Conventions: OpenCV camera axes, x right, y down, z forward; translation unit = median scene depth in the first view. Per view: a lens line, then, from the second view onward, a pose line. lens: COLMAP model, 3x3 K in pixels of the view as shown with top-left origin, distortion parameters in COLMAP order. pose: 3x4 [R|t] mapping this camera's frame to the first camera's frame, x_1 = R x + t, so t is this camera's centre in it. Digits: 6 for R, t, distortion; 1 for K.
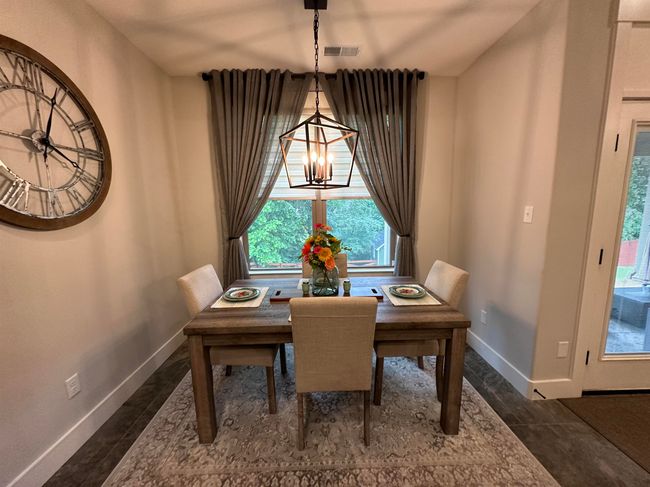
lens RADIAL K [[260.8, 0, 329.4], [0, 260.8, 241.9], [0, 0, 1]] dist [0.003925, 0.000284]
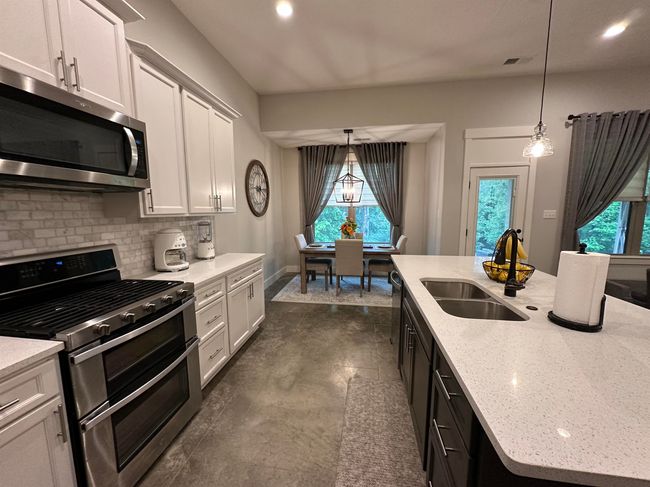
lens RADIAL K [[260.8, 0, 326.0], [0, 260.8, 245.1], [0, 0, 1]] dist [0.003925, 0.000284]
pose [[0.981016, 0.034116, -0.190904, 0.171109], [-0.034209, 0.999411, 0.002811, 0.138881], [0.190888, 0.003773, 0.981605, -1.034828]]
